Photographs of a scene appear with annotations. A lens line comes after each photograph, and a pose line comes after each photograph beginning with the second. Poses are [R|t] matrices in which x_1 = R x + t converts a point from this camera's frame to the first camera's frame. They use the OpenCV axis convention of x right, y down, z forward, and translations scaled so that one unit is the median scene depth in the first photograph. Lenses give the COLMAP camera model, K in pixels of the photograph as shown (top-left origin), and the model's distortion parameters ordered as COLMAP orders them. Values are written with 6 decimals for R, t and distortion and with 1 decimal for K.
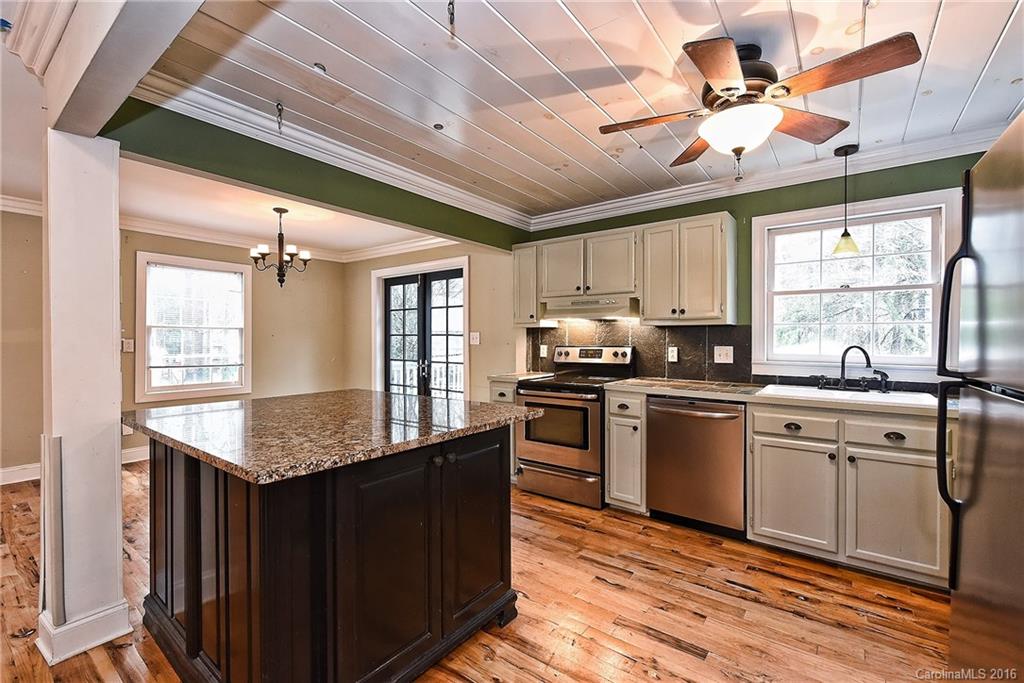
lens RADIAL K [[439.0, 0, 512.0], [0, 439.0, 341.5], [0, 0, 1]] dist [0.000018, -0.000164]
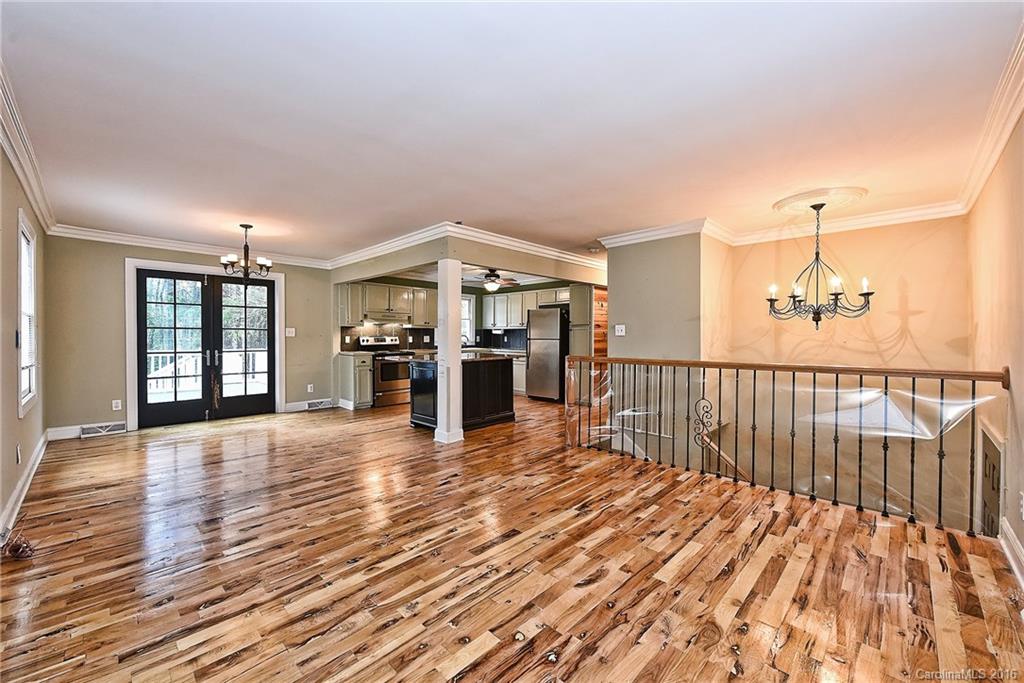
lens RADIAL K [[402.8, 0, 516.3], [0, 402.8, 340.6], [0, 0, 1]] dist [0.001284, -0.002306]
pose [[0.116797, -0.013621, 0.993062, -1.928931], [0.003824, 0.999905, 0.013265, 0.008763], [-0.993149, 0.002248, 0.116837, 0.154630]]
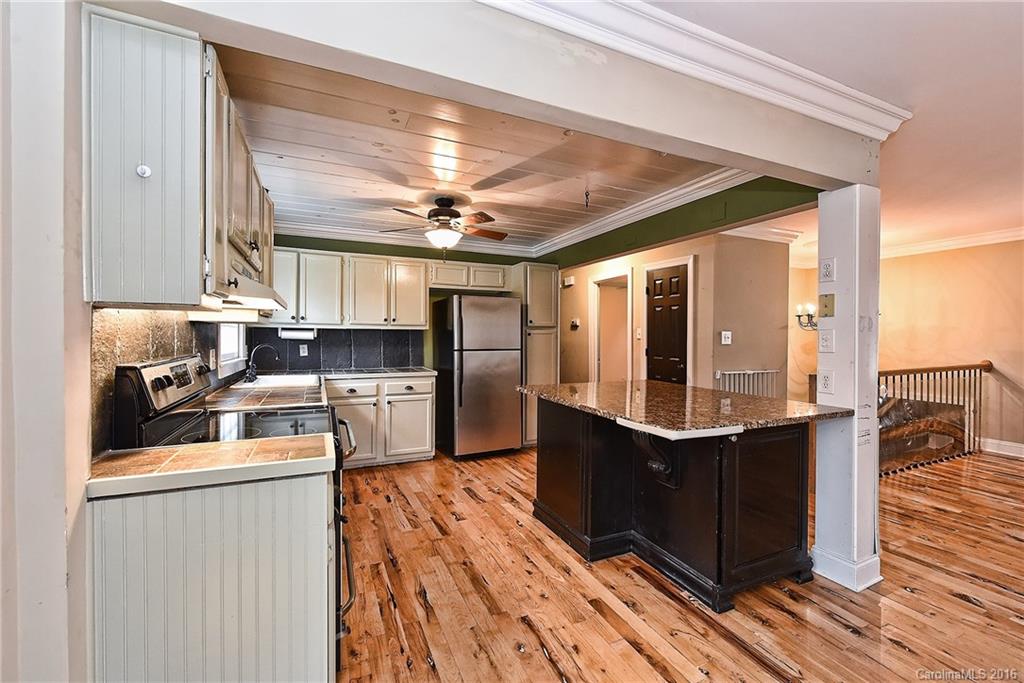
lens RADIAL K [[430.0, 0, 515.8], [0, 430.0, 341.2], [0, 0, 1]] dist [0.001302, -0.000339]
pose [[-0.885183, -0.010243, 0.465130, -0.390624], [-0.003041, 0.999864, 0.016231, -0.018340], [-0.465233, 0.012953, -0.885093, 1.441072]]
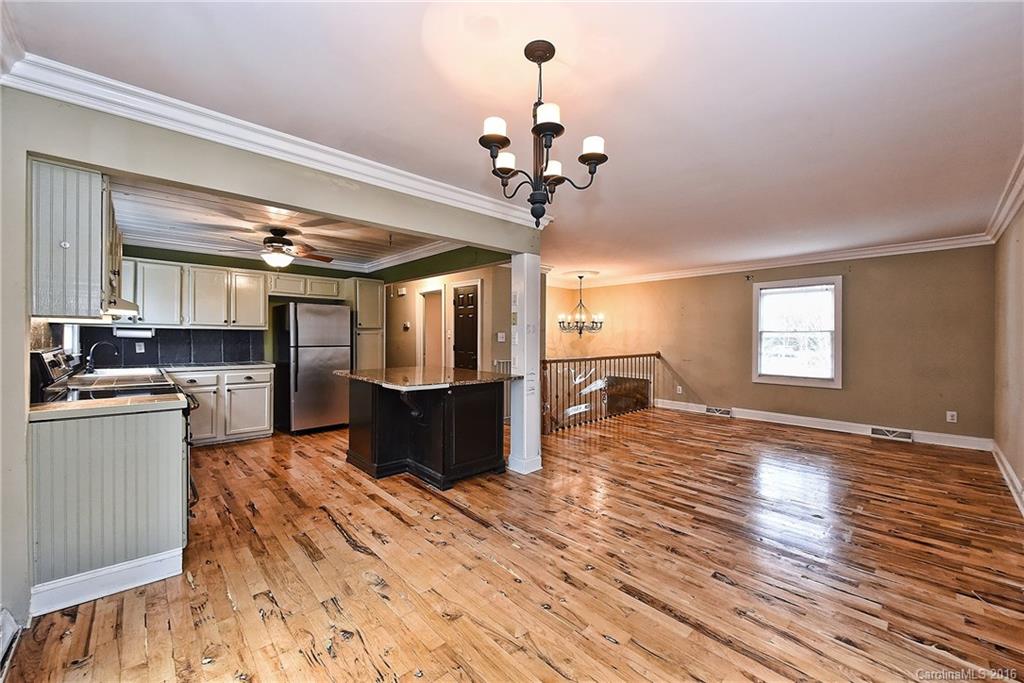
lens RADIAL K [[402.8, 0, 516.3], [0, 402.8, 340.6], [0, 0, 1]] dist [0.001284, -0.002306]
pose [[-0.986903, -0.008737, 0.161078, -0.709263], [-0.006675, 0.999889, 0.013340, -0.018135], [-0.161177, 0.012090, -0.986851, 1.741438]]
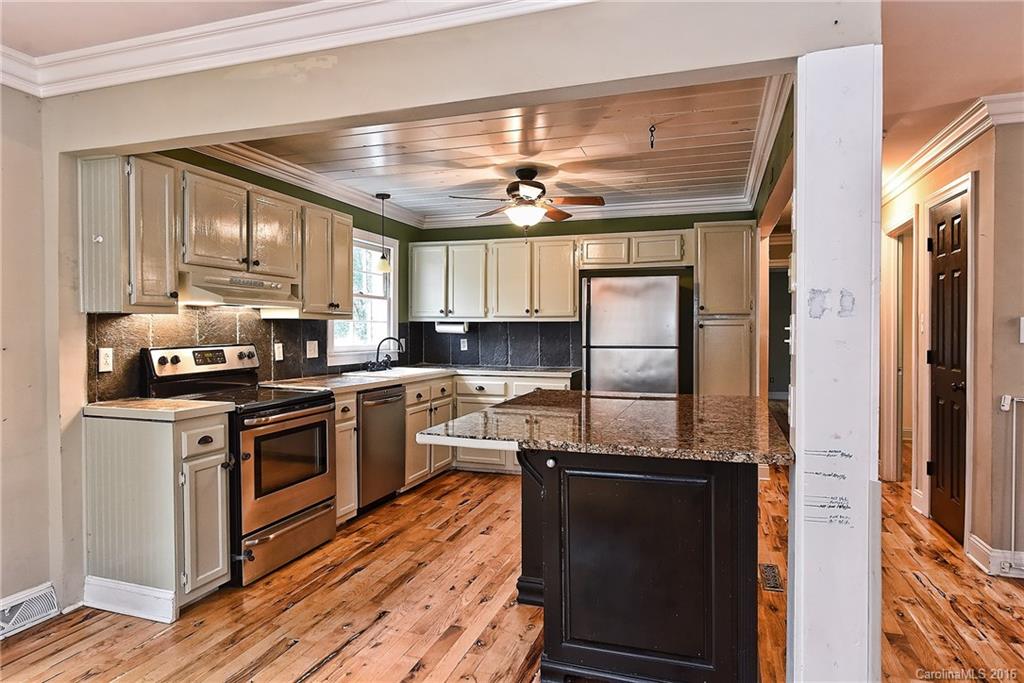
lens RADIAL K [[609.1, 0, 512.0], [0, 609.1, 341.5], [0, 0, 1]] dist [0.003110, -0.000194]
pose [[-0.322602, -0.020032, 0.946323, -0.974297], [0.004969, 0.999726, 0.022856, -0.017121], [-0.946522, 0.012076, -0.322414, 1.012830]]
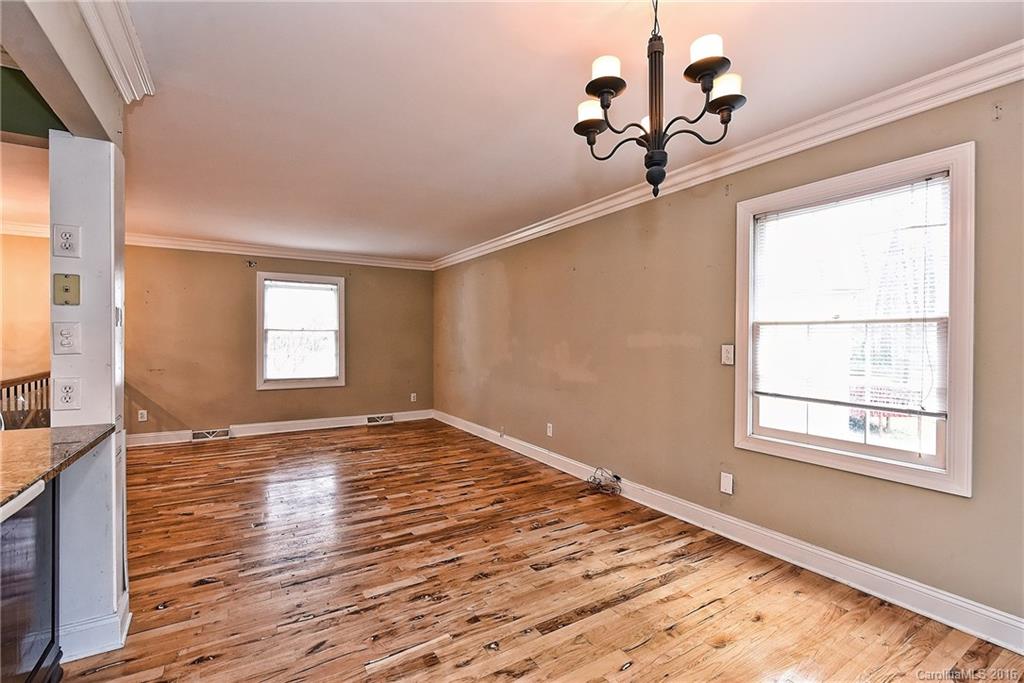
lens RADIAL K [[452.5, 0, 517.1], [0, 452.5, 342.4], [0, 0, 1]] dist [0.000331, -0.000590]
pose [[-0.353512, 0.002214, -0.935427, -0.197138], [-0.009318, 0.999939, 0.005888, -0.012147], [0.935384, 0.010797, -0.353470, 1.272629]]
